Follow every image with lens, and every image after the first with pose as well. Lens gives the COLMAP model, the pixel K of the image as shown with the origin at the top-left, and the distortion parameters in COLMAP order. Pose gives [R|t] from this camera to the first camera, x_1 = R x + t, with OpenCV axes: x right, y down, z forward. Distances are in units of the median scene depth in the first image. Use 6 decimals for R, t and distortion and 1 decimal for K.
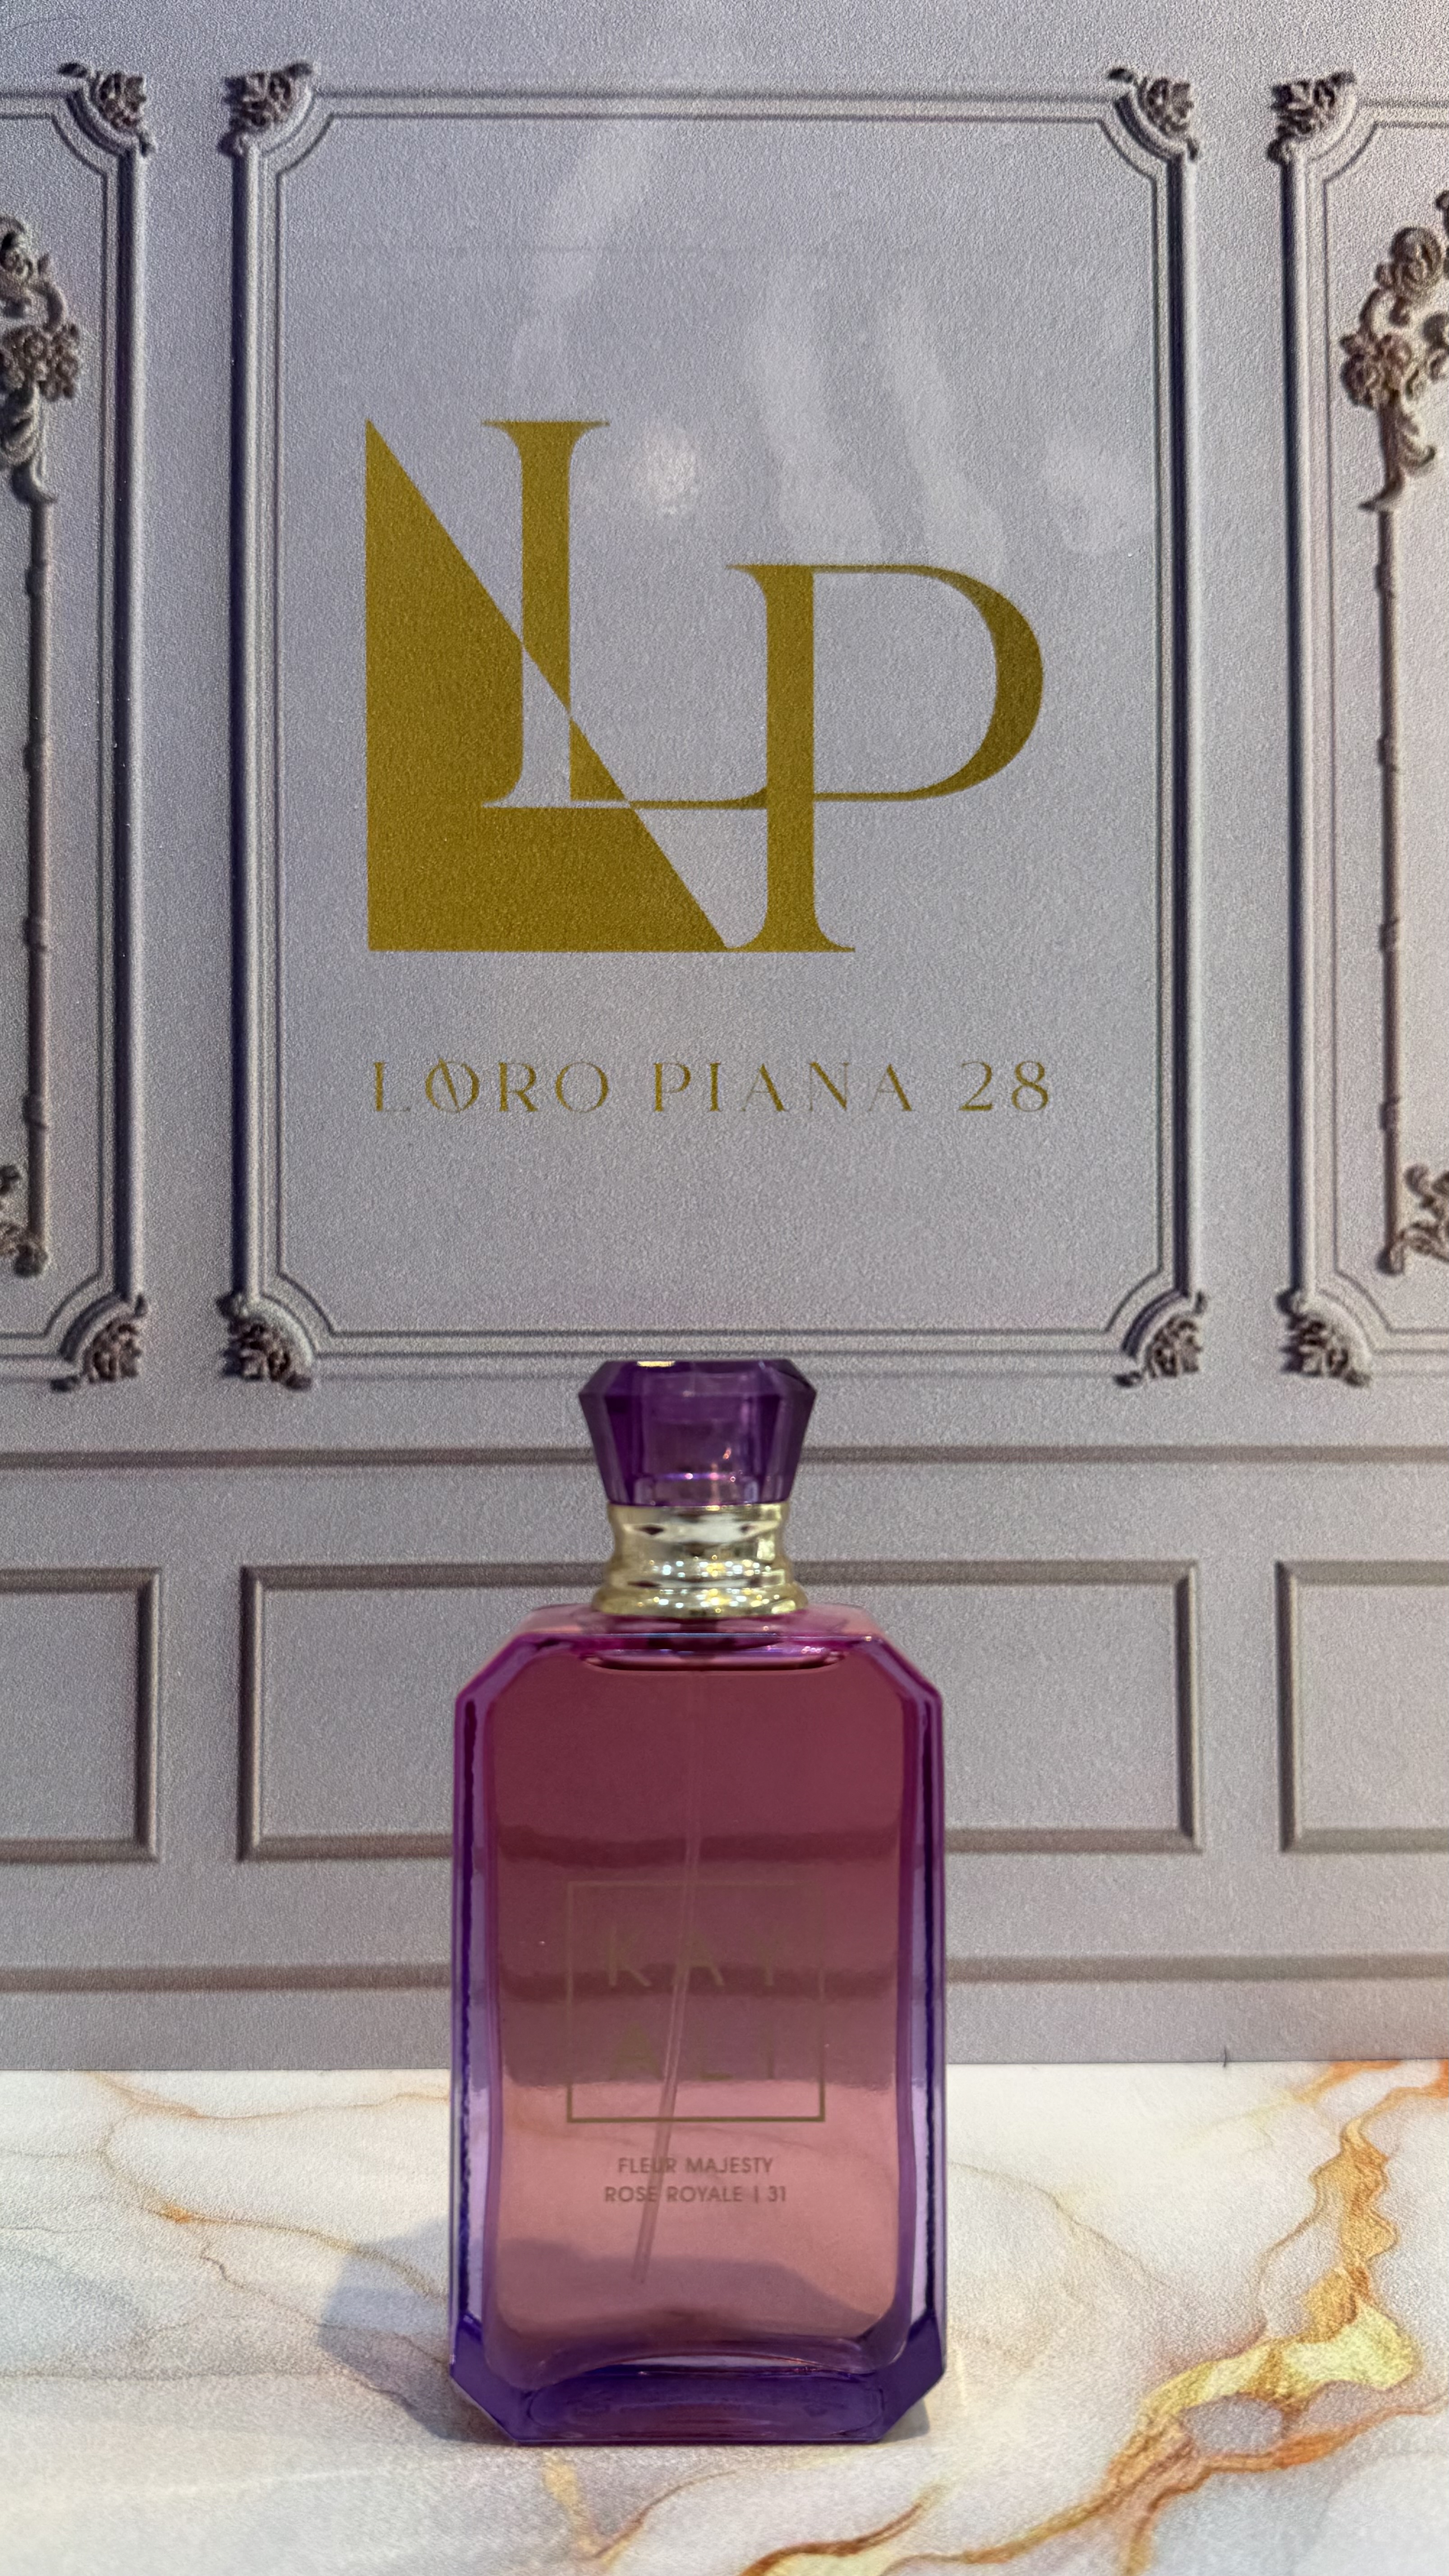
lens RADIAL K [[2069.9, 0, 714.8], [0, 2069.9, 1296.8], [0, 0, 1]] dist [0.142123, -0.300429]
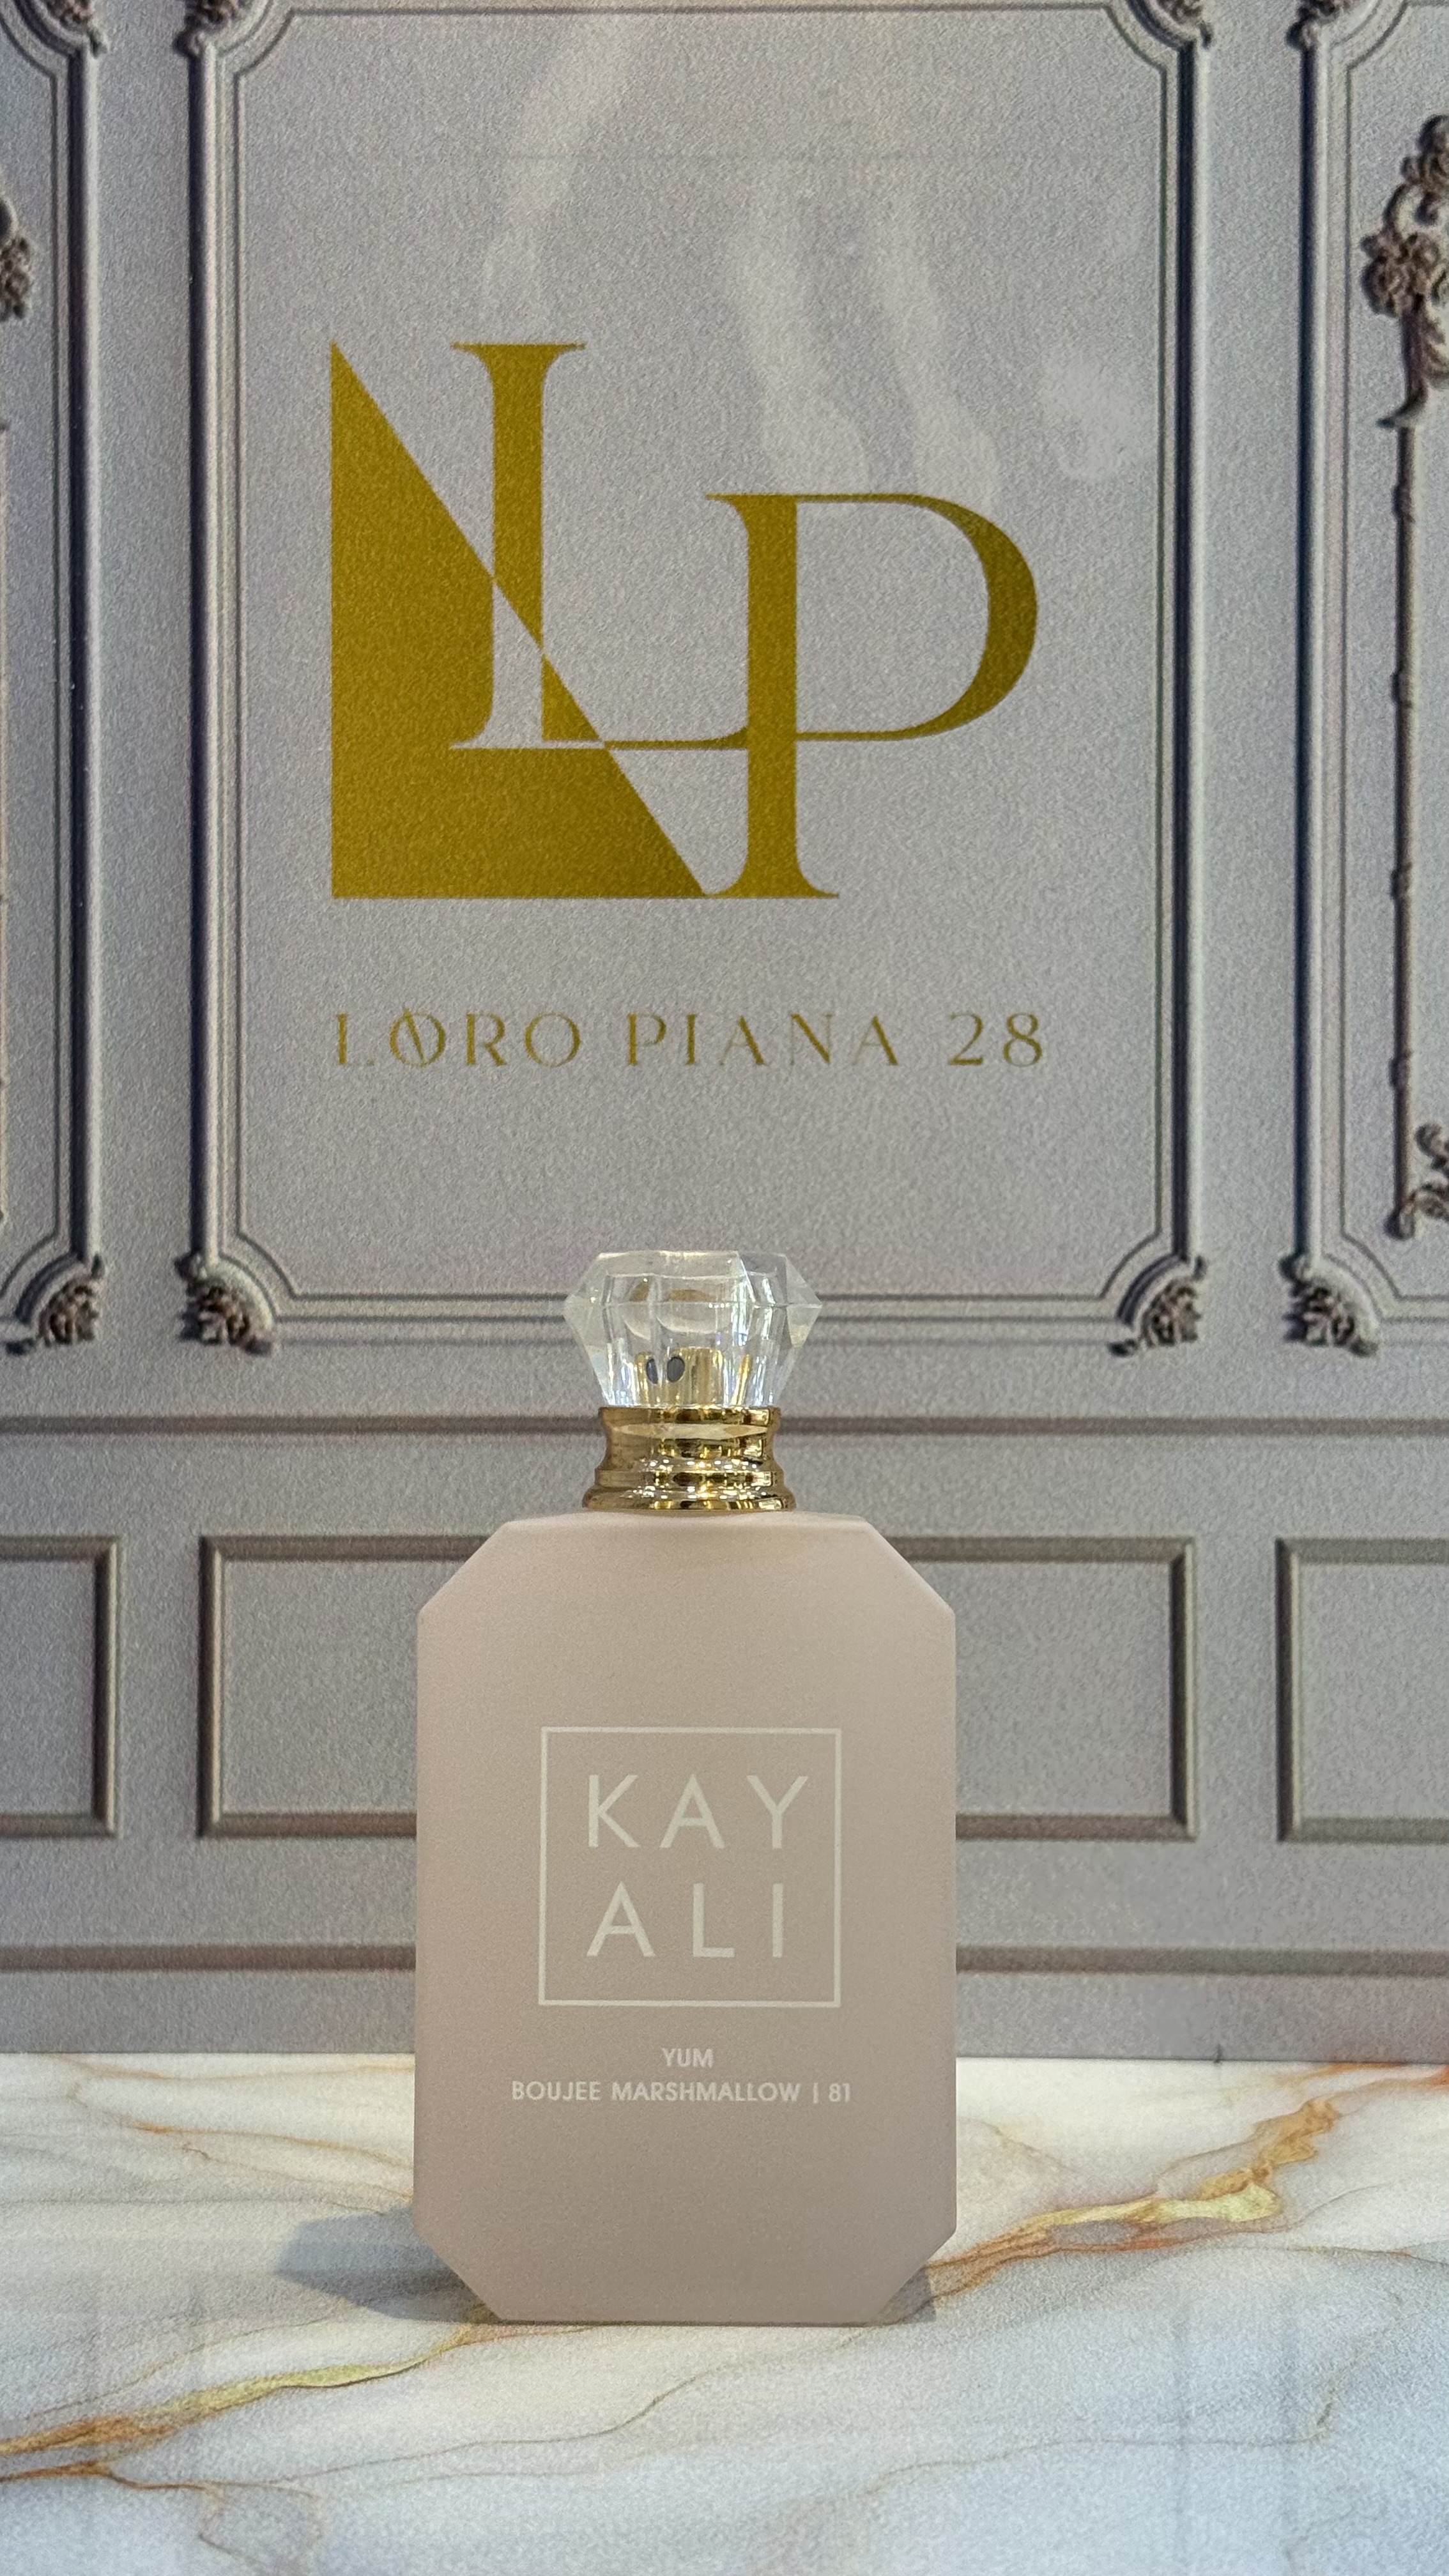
lens RADIAL K [[3834.0, 0, 710.8], [0, 3834.0, 1271.0], [0, 0, 1]] dist [0.103607, 0.534063]
pose [[0.999311, 0.003652, -0.036929, 0.074359], [-0.003474, 0.999982, 0.004890, -0.003429], [0.036946, -0.004758, 0.999306, -0.763282]]
